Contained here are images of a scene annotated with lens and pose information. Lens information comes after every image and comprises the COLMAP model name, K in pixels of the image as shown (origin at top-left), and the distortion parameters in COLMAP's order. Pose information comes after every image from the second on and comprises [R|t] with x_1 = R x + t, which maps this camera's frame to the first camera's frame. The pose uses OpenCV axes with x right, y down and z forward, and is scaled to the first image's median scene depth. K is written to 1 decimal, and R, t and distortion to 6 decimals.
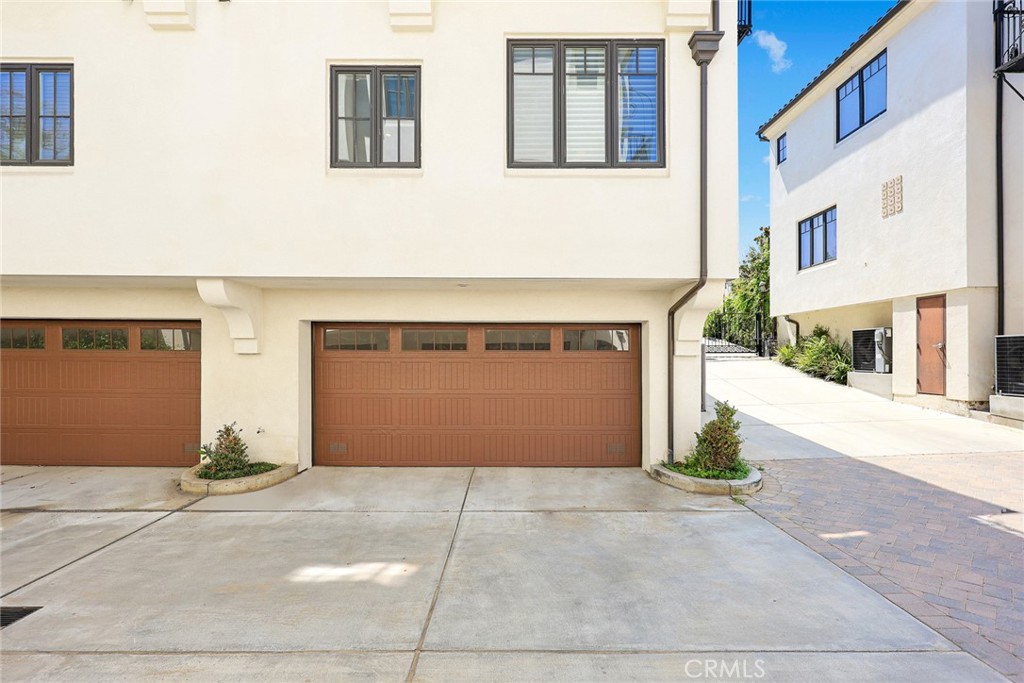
lens RADIAL K [[494.4, 0, 512.0], [0, 494.4, 341.5], [0, 0, 1]] dist [0.001746, 0.000183]
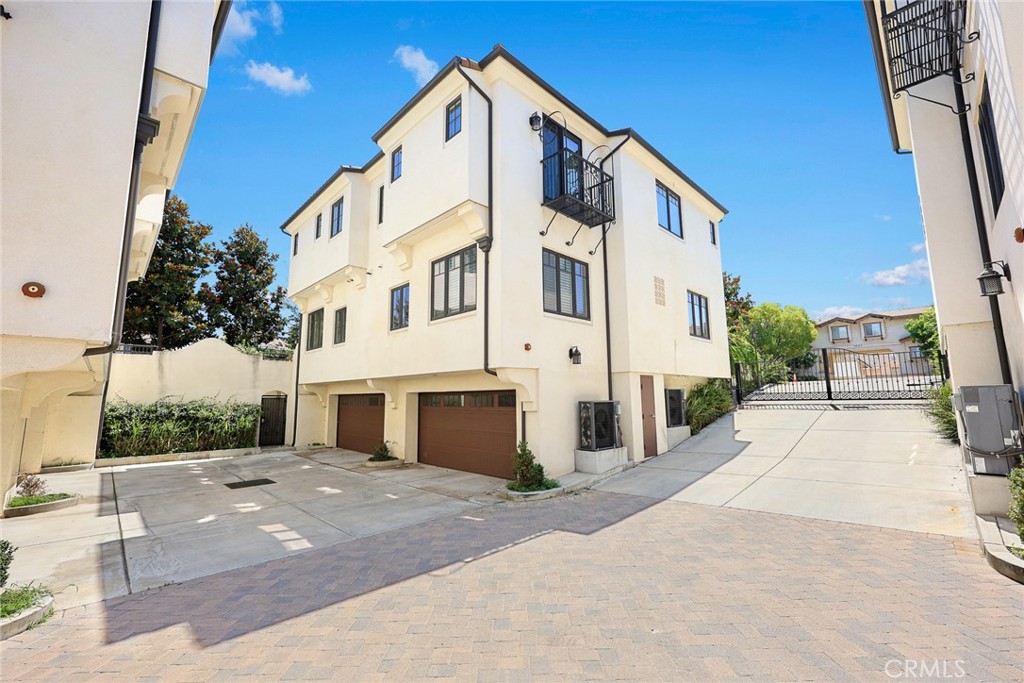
lens RADIAL K [[413.6, 0, 529.3], [0, 413.6, 346.7], [0, 0, 1]] dist [-0.010713, 0.000011]
pose [[0.718921, -0.091095, -0.689097, 1.491629], [0.005592, 0.992101, -0.125317, -0.018491], [0.695069, 0.086240, 0.713752, 0.045673]]
